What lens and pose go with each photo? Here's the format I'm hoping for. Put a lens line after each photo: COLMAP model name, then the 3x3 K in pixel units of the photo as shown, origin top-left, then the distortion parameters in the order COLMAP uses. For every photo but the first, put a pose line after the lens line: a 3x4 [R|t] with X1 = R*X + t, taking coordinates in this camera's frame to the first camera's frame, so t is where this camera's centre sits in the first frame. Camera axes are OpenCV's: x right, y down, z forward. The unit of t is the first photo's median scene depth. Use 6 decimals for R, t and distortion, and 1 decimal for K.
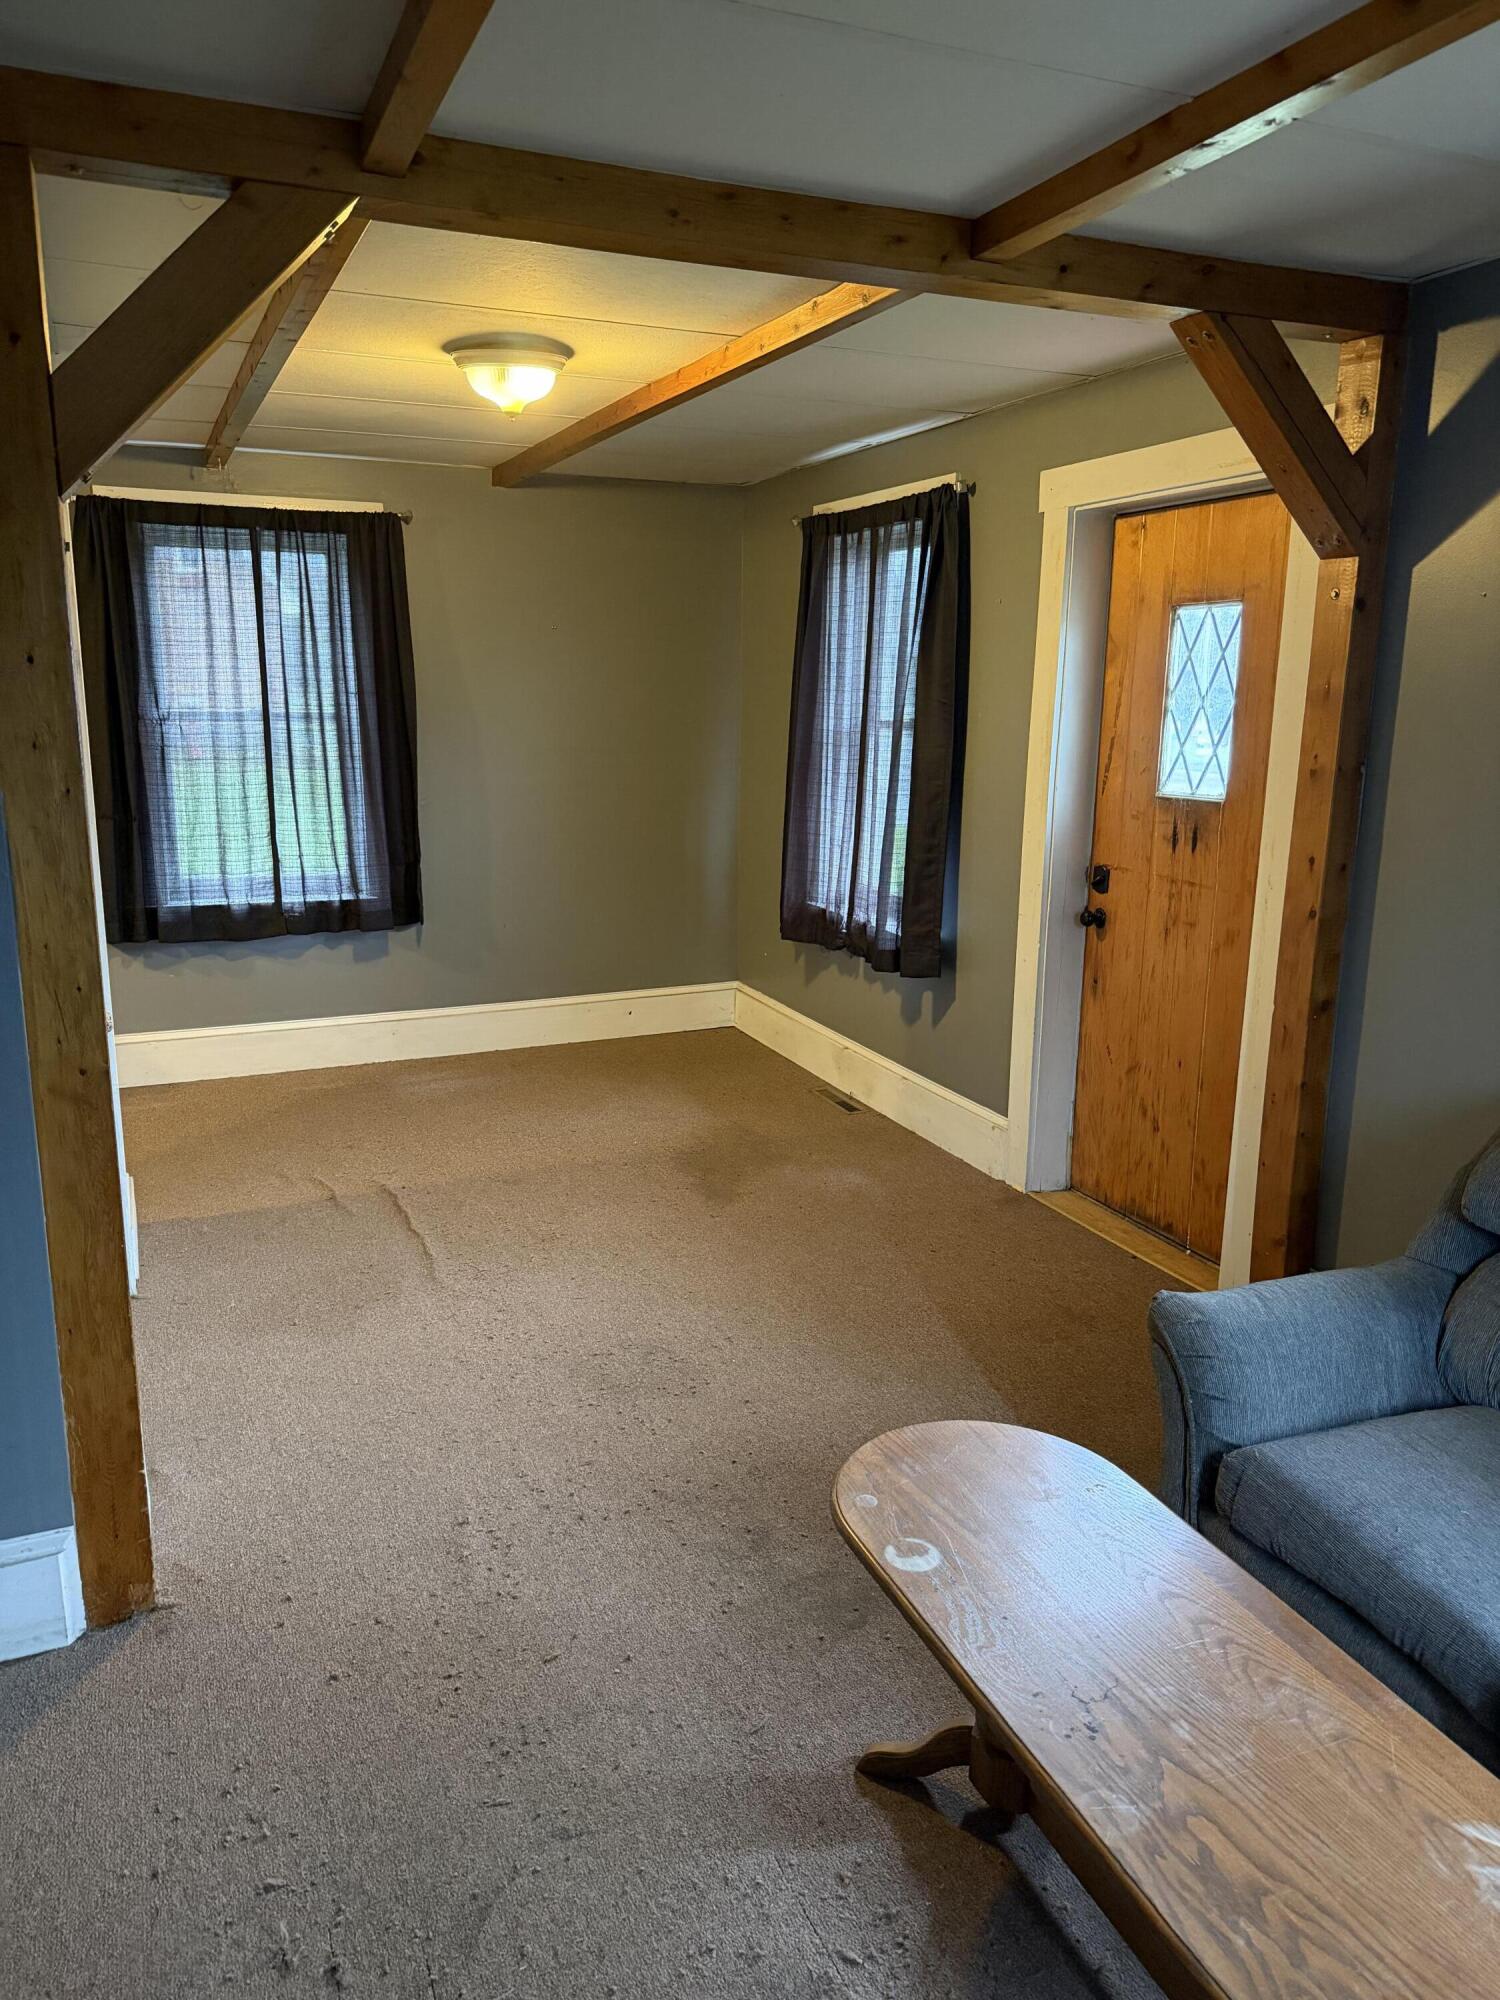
lens RADIAL K [[1382.1, 0, 750.0], [0, 1382.1, 1000.0], [0, 0, 1]] dist [0.177160, -0.334593]
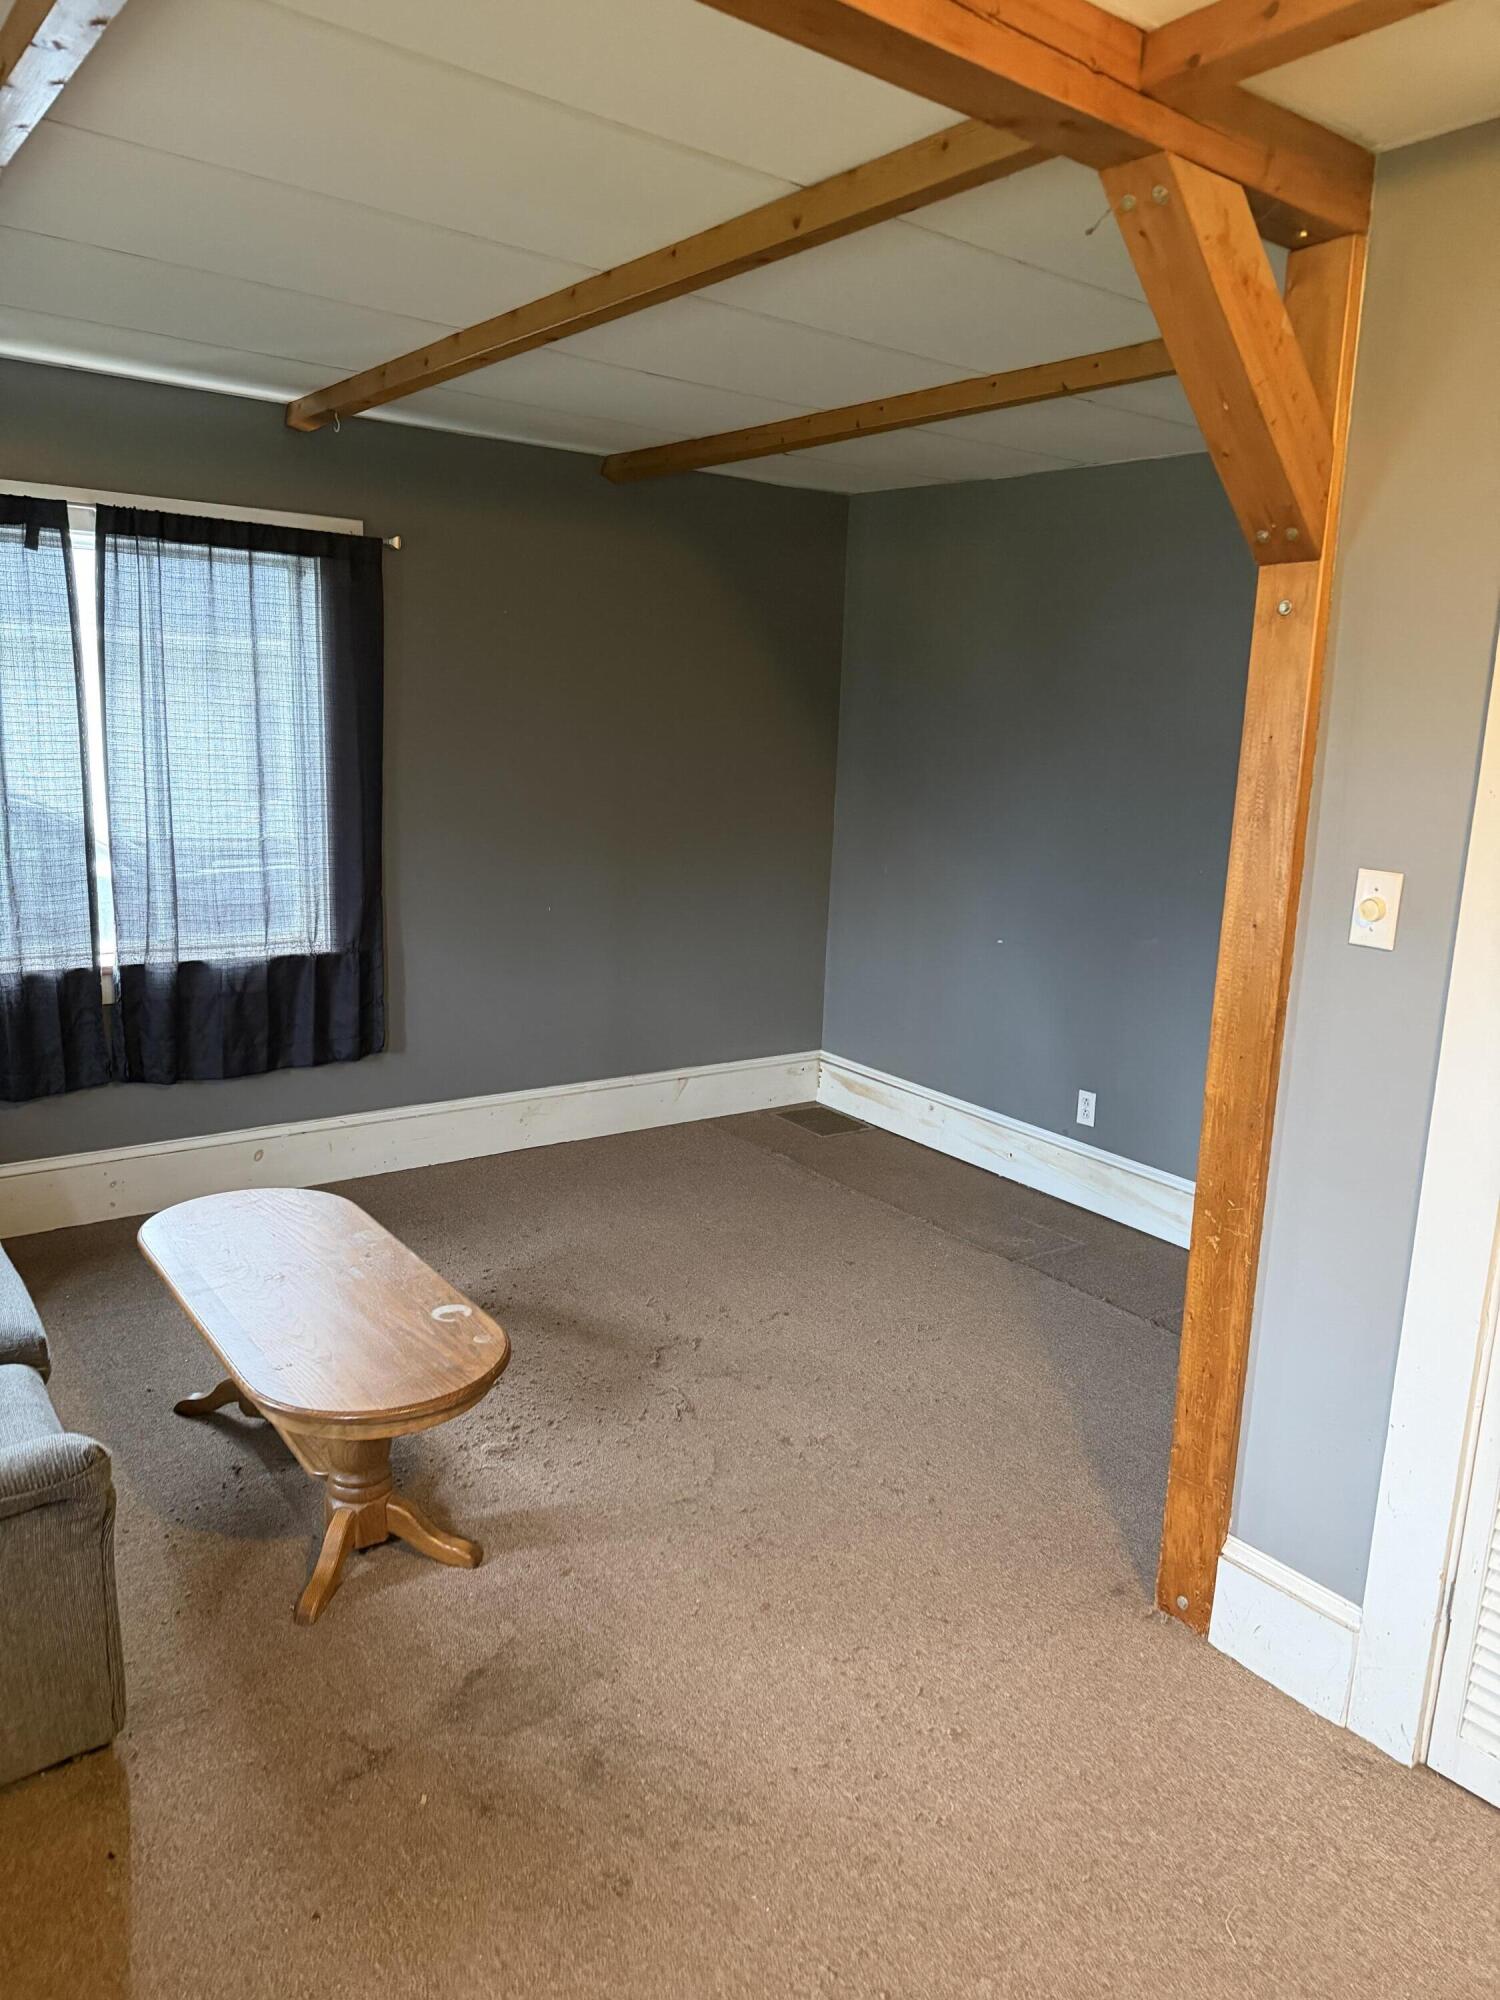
lens RADIAL K [[1401.7, 0, 743.1], [0, 1401.7, 1009.0], [0, 0, 1]] dist [0.005613, -0.006090]
pose [[-0.972963, -0.007956, -0.230826, 0.151473], [-0.103354, 0.908756, 0.404327, -0.461563], [0.206548, 0.417252, -0.885008, 2.089337]]
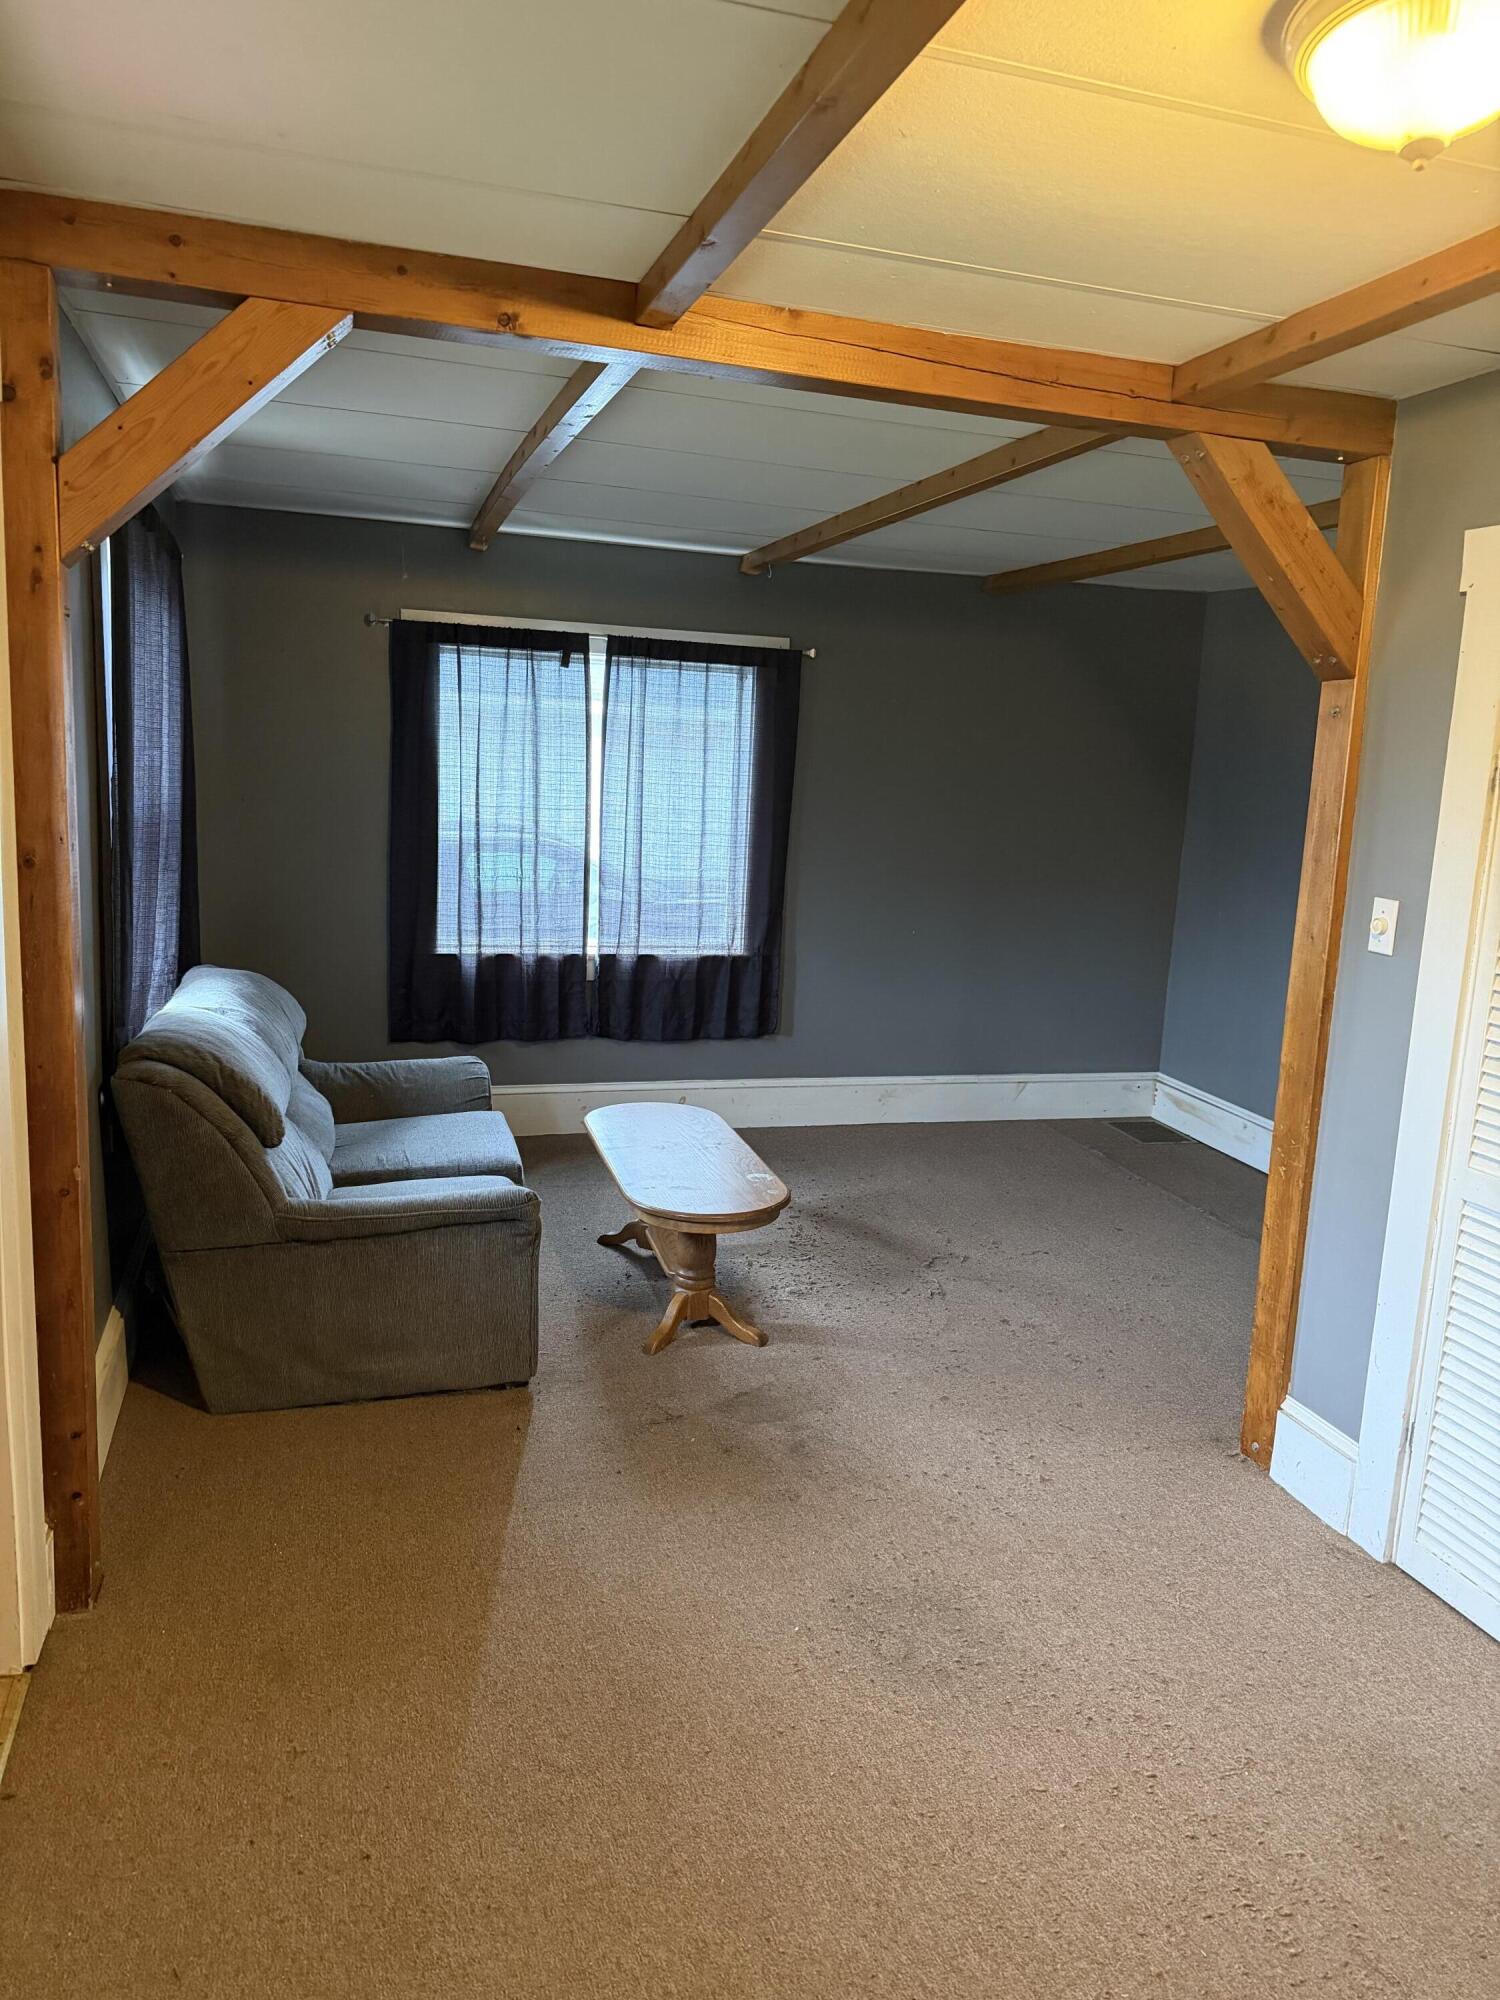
lens RADIAL K [[1382.1, 0, 750.0], [0, 1382.1, 1000.0], [0, 0, 1]] dist [0.177160, -0.334593]
pose [[-0.990513, -0.082376, 0.109995, -0.074547], [-0.034161, 0.922891, 0.383544, -0.629834], [-0.133108, 0.376147, -0.916949, 2.713237]]
